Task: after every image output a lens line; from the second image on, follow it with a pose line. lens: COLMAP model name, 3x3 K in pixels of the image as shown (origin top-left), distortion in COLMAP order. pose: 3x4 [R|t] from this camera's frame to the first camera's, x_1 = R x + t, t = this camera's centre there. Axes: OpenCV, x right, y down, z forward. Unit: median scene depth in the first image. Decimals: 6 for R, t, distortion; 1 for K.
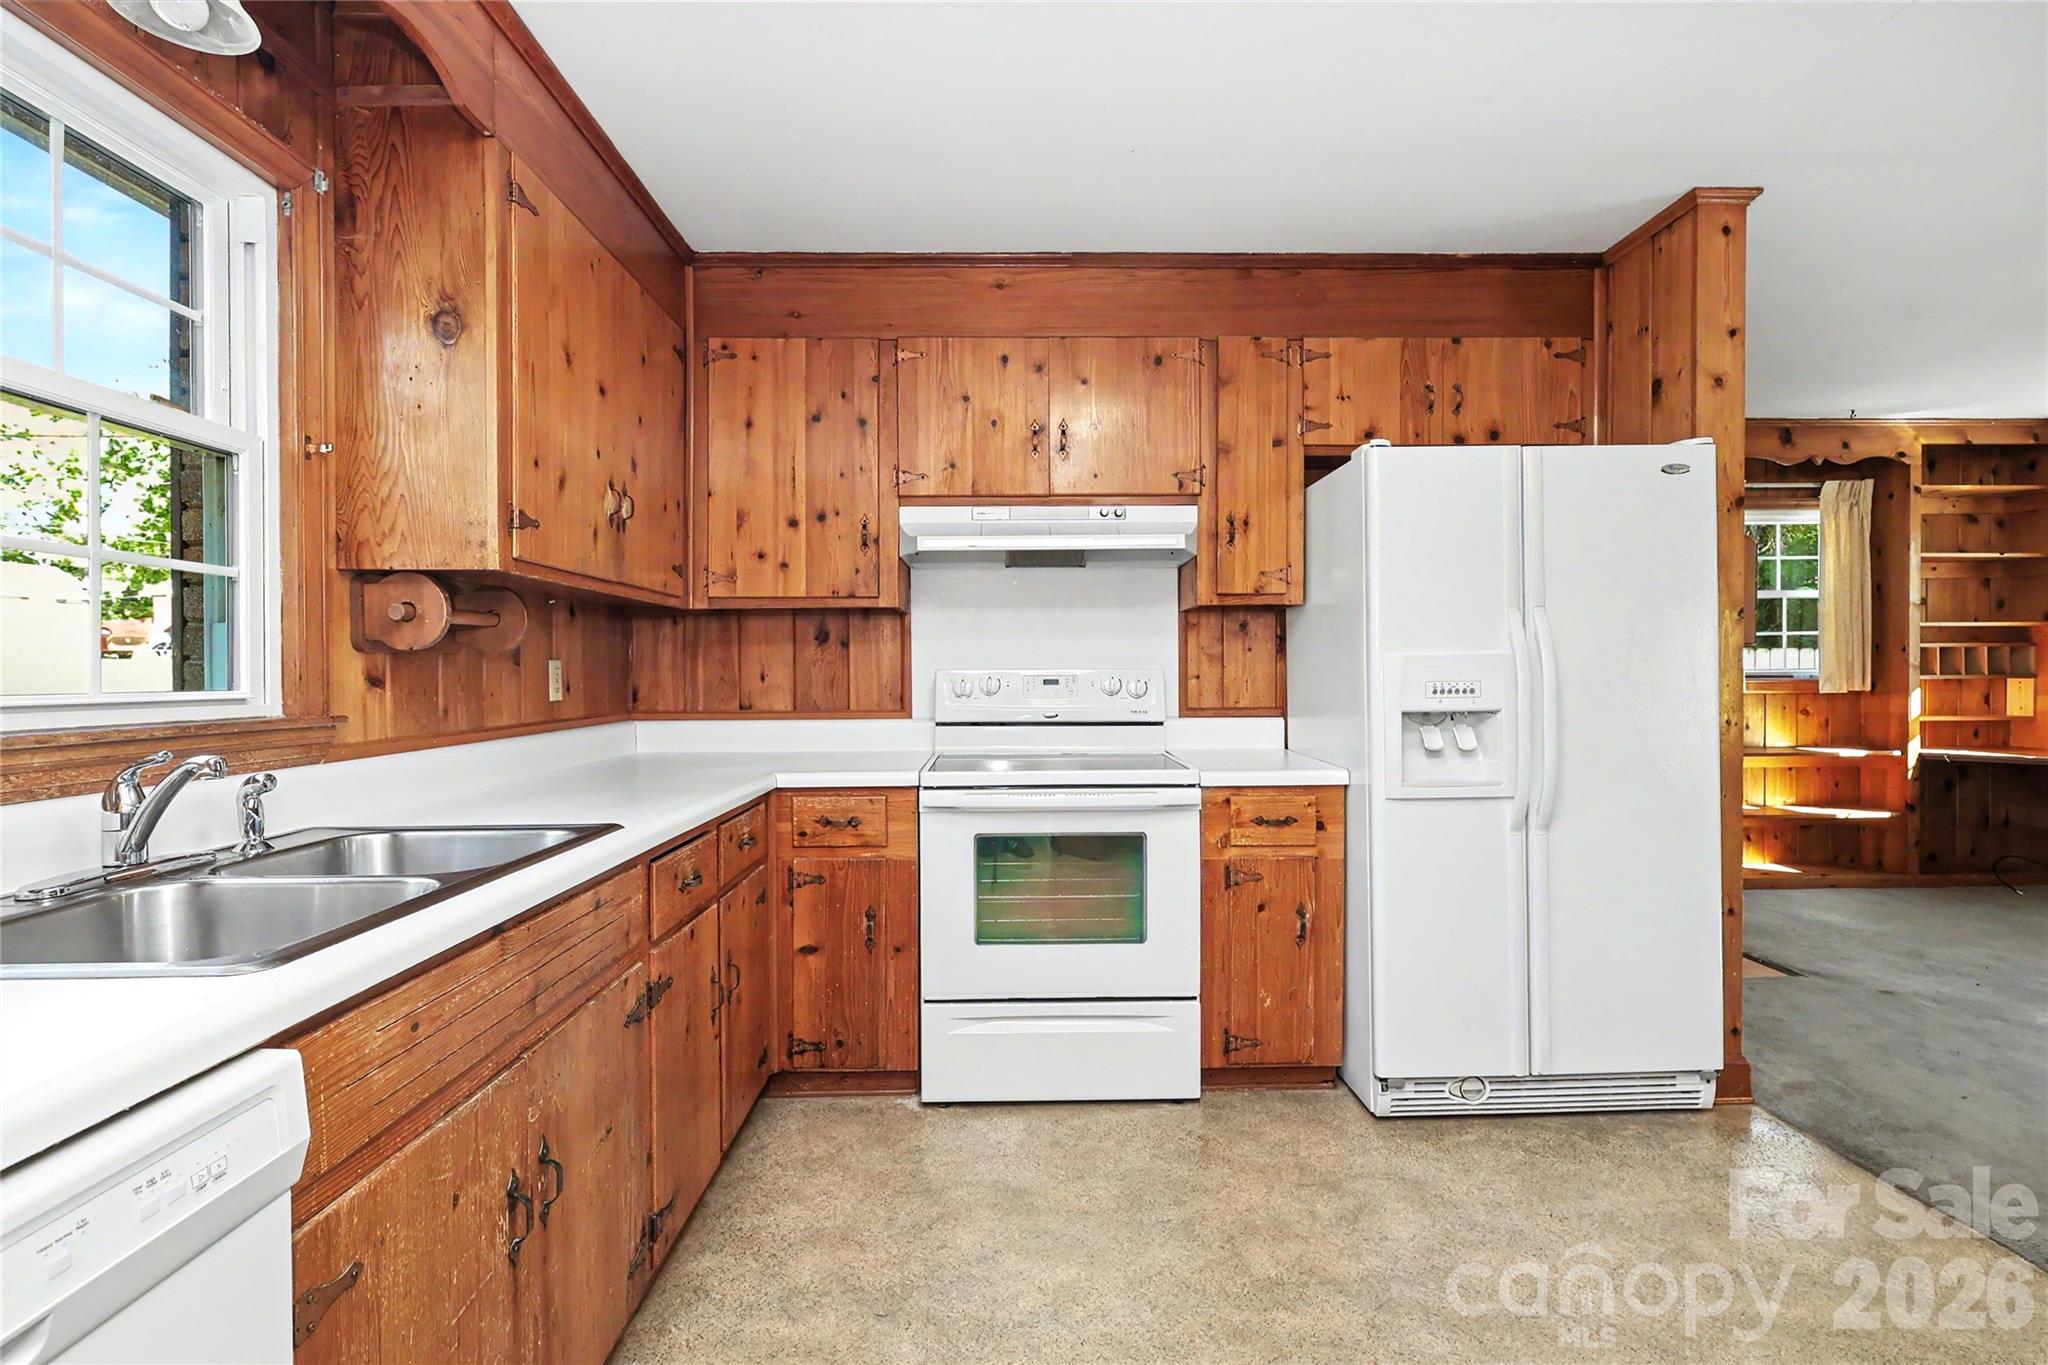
lens RADIAL K [[957.9, 0, 1023.8], [0, 957.9, 685.9], [0, 0, 1]] dist [0.000140, 0.000057]
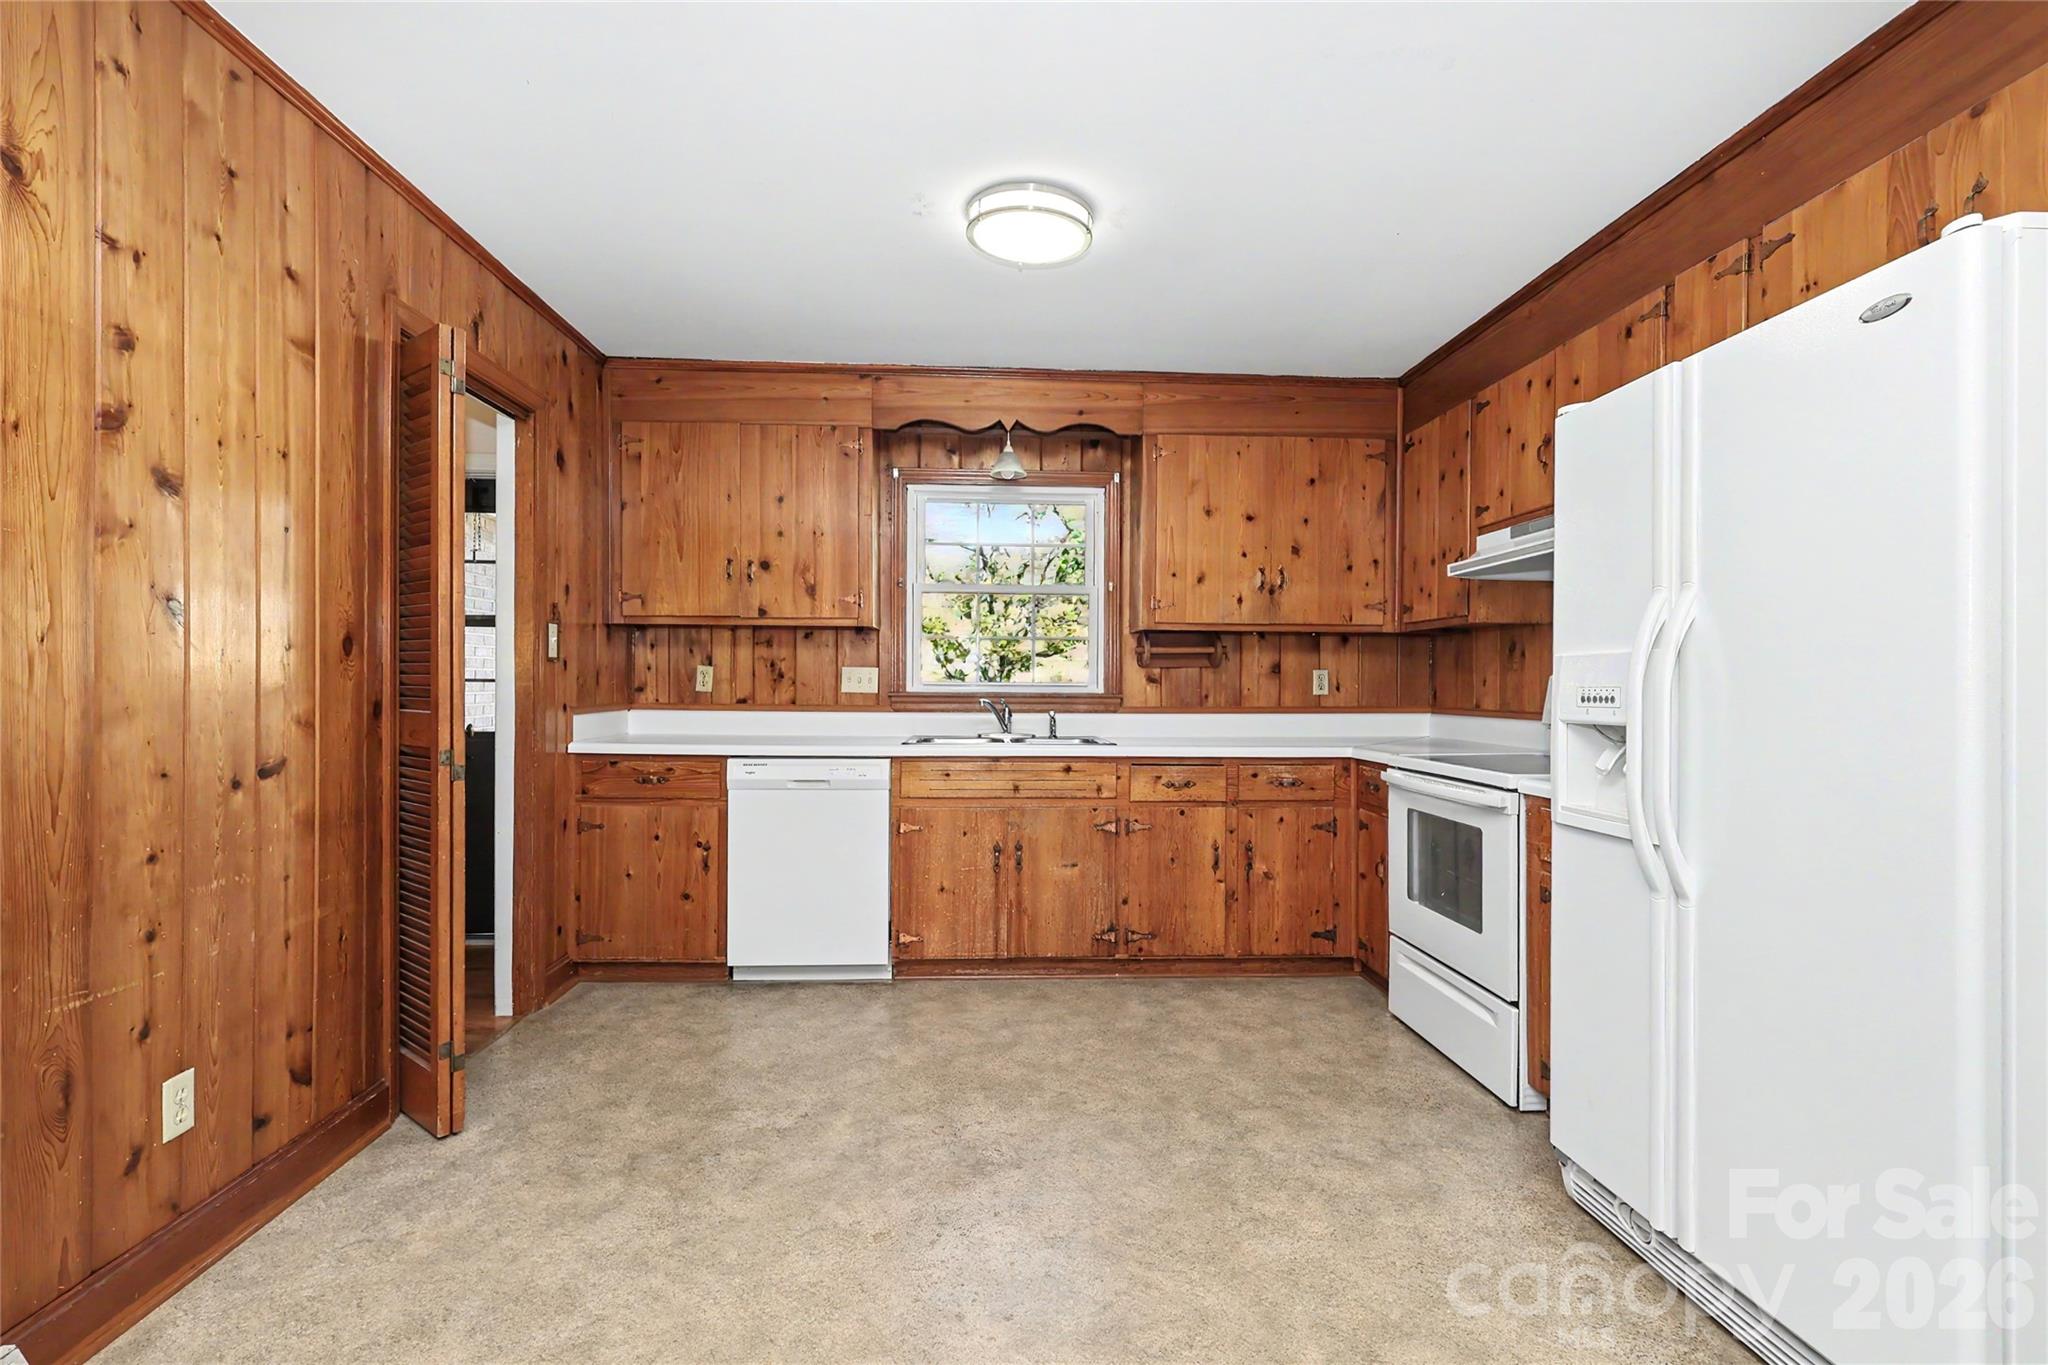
lens RADIAL K [[957.9, 0, 1023.8], [0, 957.9, 685.9], [0, 0, 1]] dist [0.000140, 0.000057]
pose [[0.030487, 0.008108, -0.999502, 0.607975], [-0.018770, 0.999795, 0.007538, -0.001305], [0.999359, 0.018530, 0.030633, 0.242000]]
